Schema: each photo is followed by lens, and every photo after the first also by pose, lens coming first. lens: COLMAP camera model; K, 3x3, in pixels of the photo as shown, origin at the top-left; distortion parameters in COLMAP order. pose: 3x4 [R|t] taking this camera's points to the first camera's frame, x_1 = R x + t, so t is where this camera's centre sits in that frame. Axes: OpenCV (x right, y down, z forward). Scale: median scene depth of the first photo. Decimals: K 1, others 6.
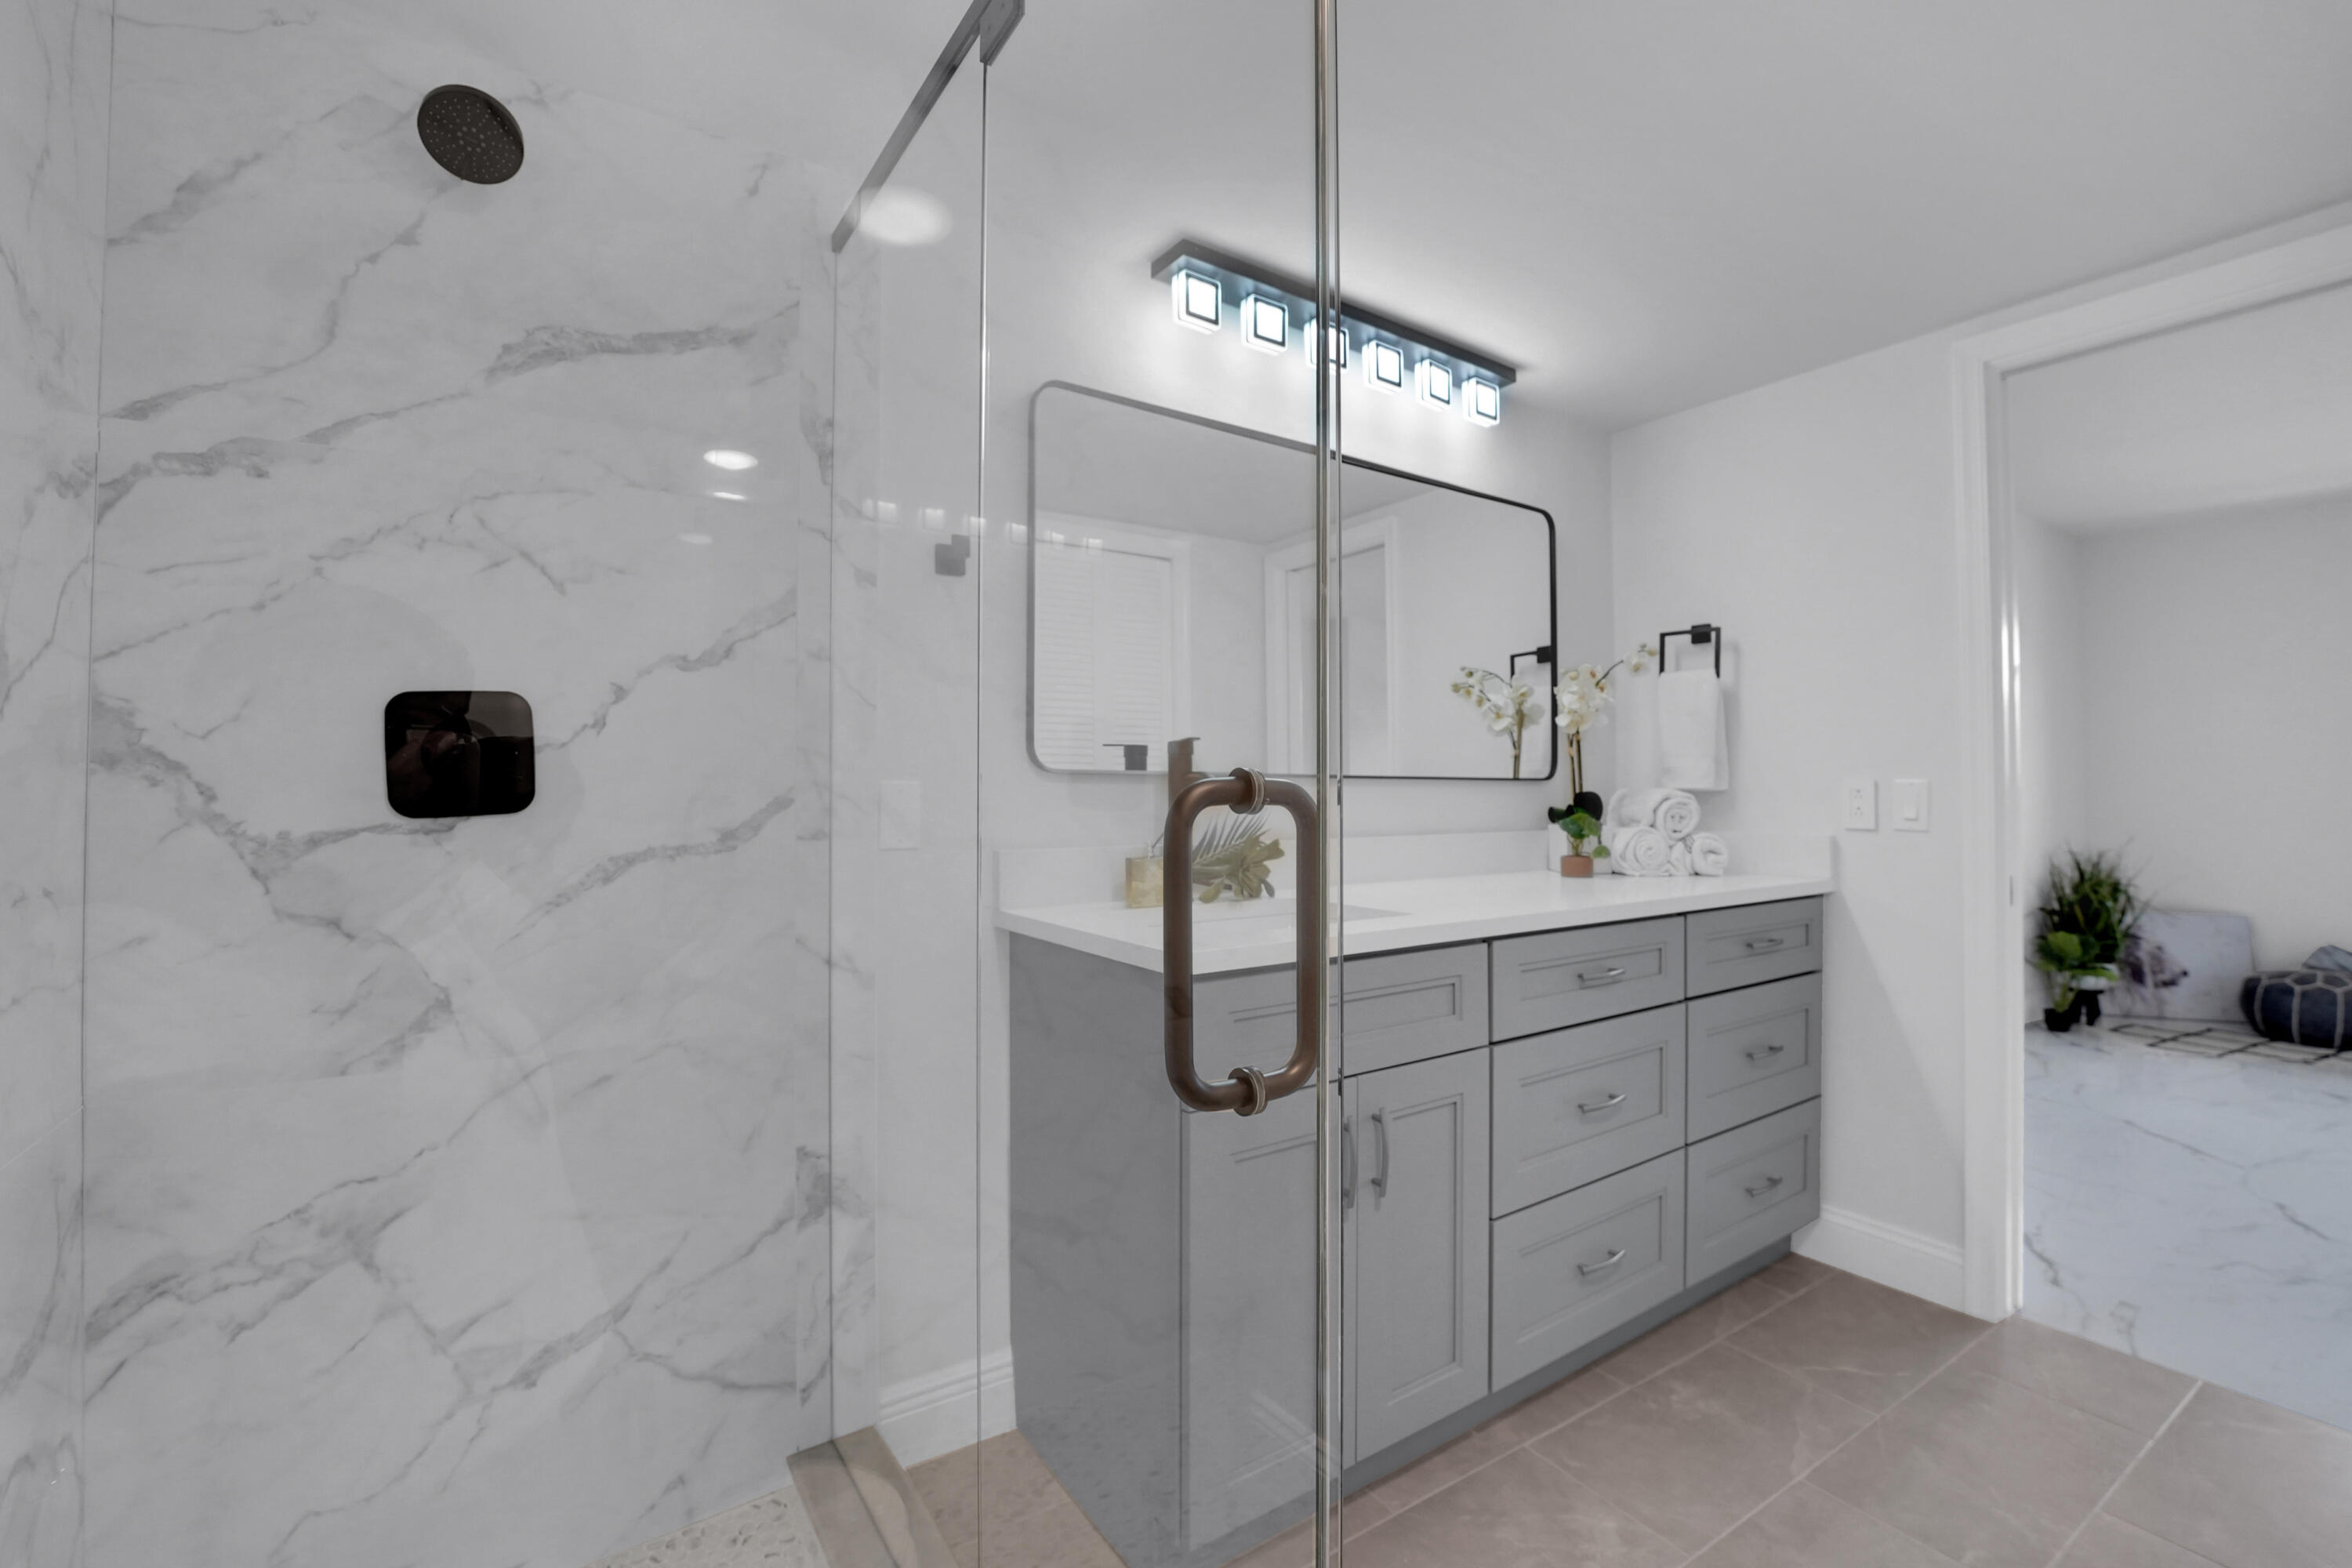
lens RADIAL K [[980.9, 0, 1195.9], [0, 980.9, 781.4], [0, 0, 1]] dist [-0.021324, 0.001578]
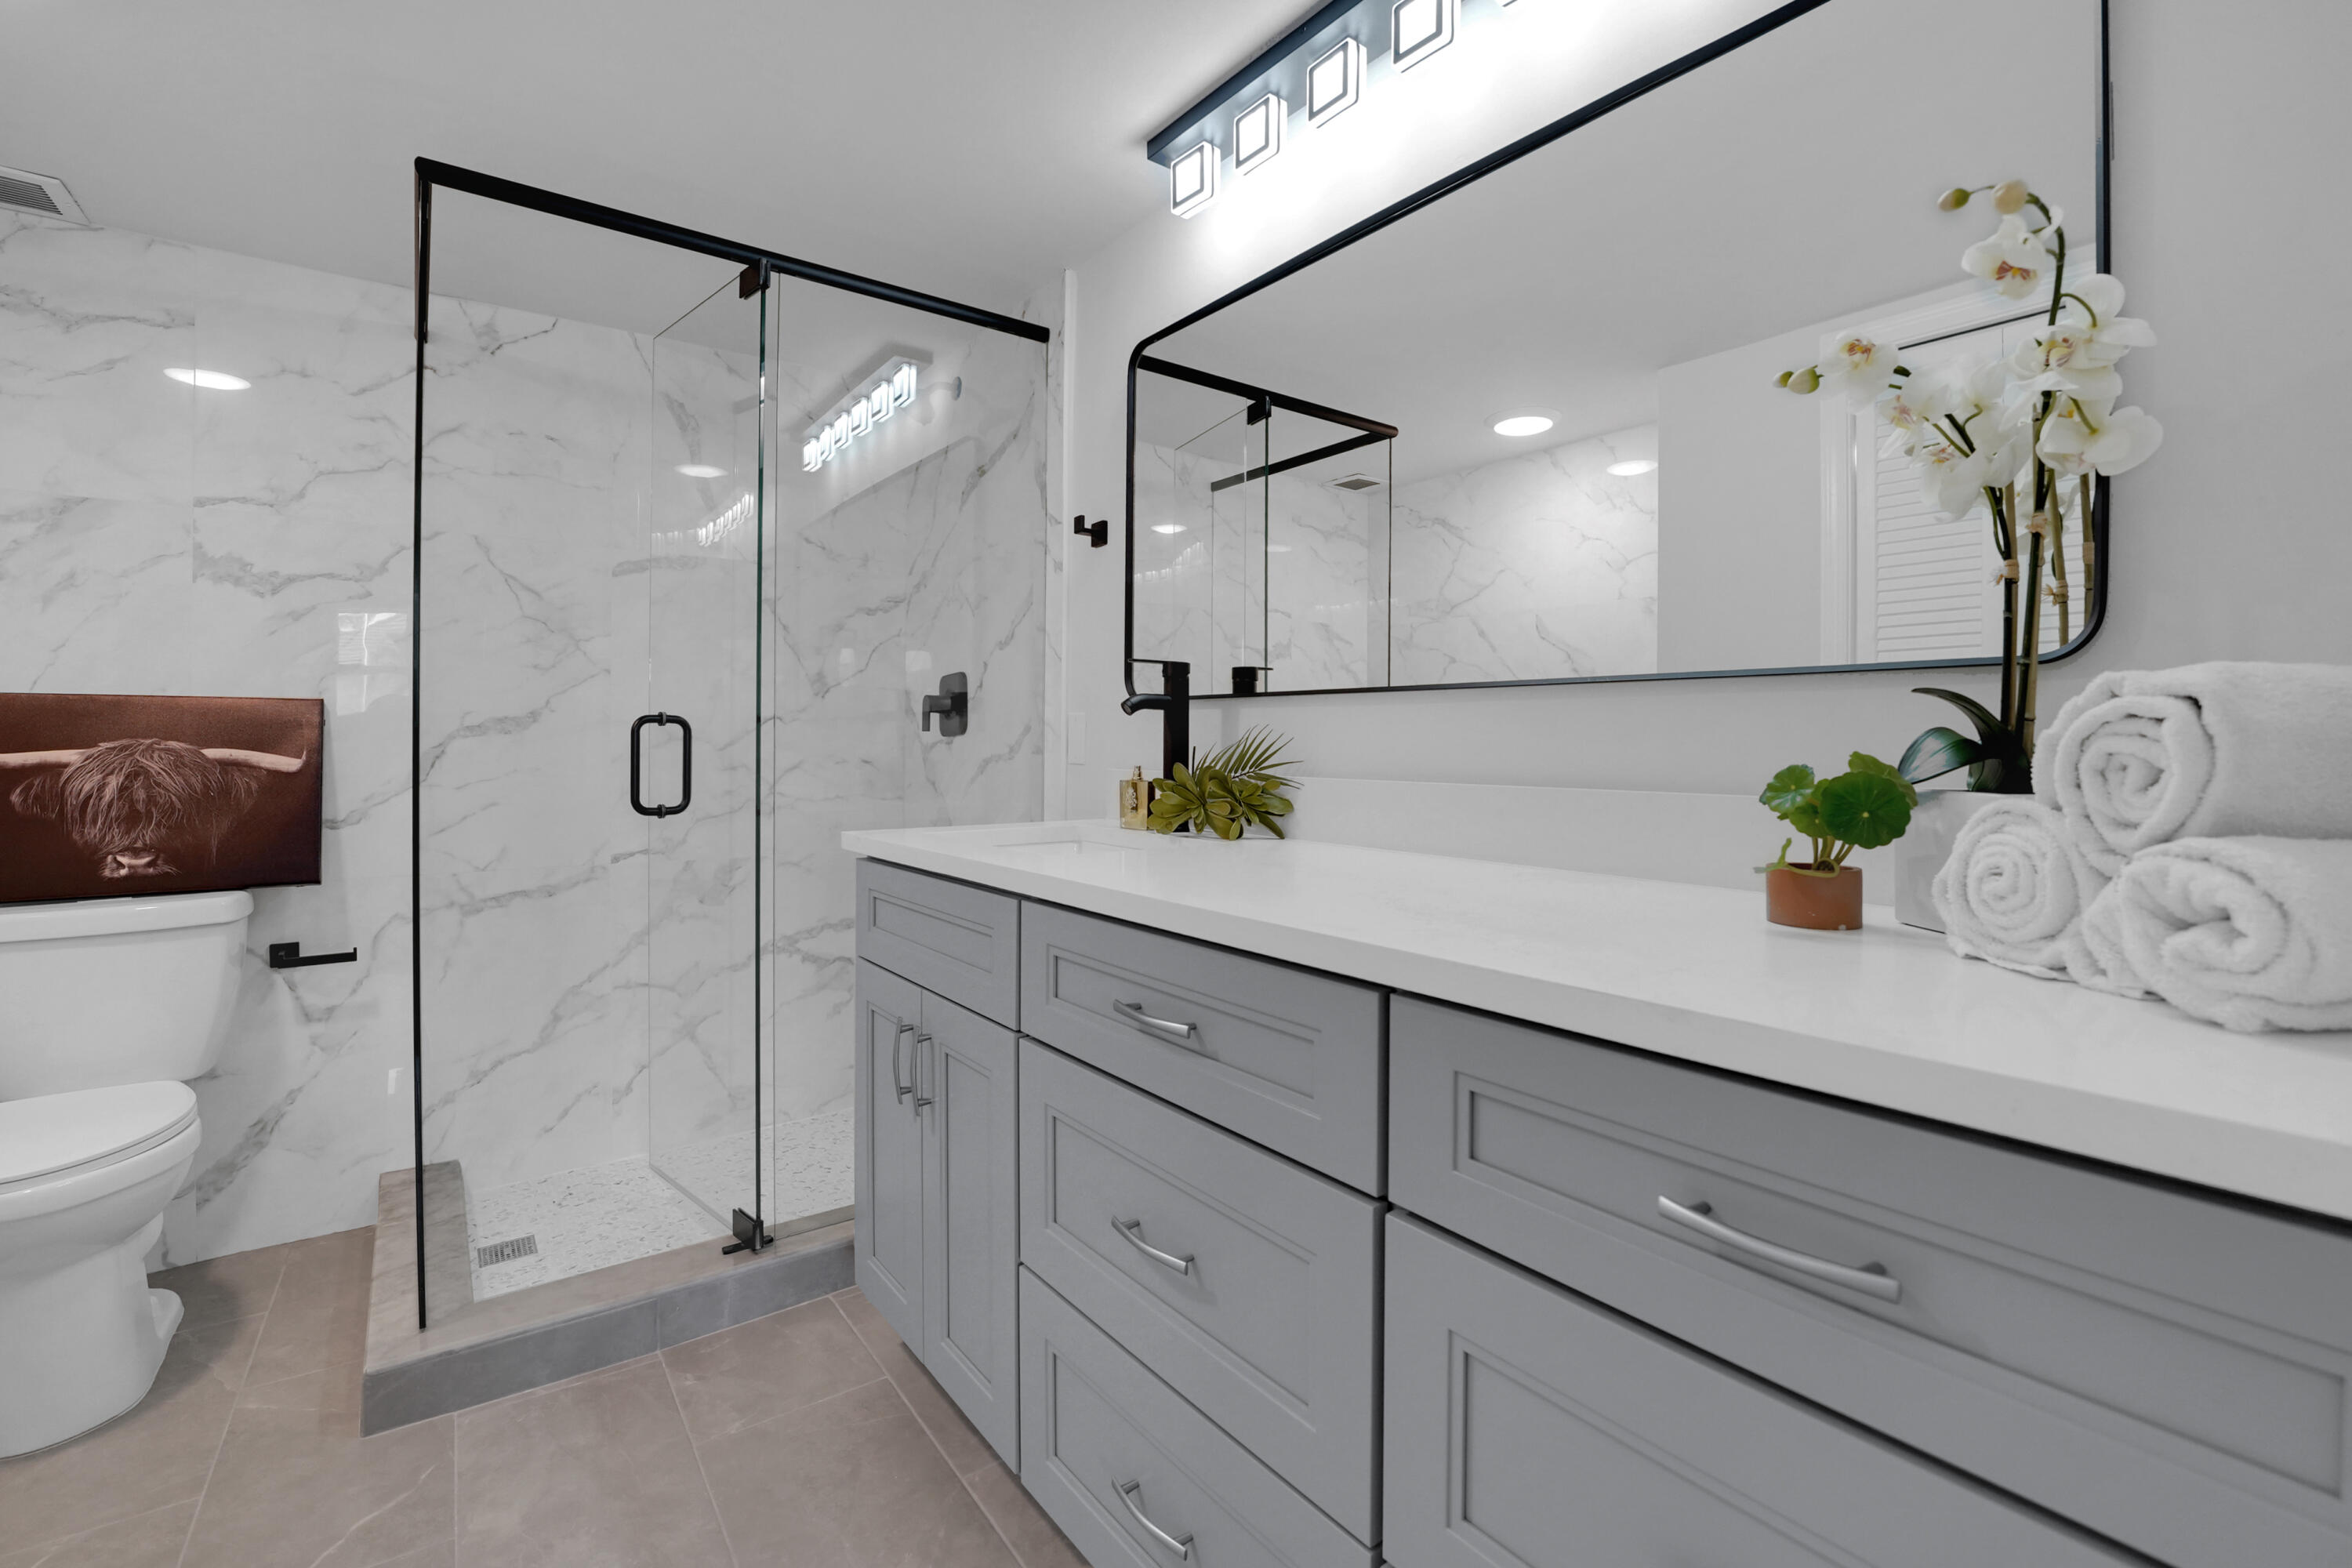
lens RADIAL K [[980.9, 0, 1135.5], [0, 980.9, 758.9], [0, 0, 1]] dist [-0.021324, 0.001578]
pose [[0.042117, 0.015932, -0.998986, 1.085295], [0.002926, 0.999867, 0.016069, 0.042935], [0.999108, -0.003599, 0.042065, 1.075882]]
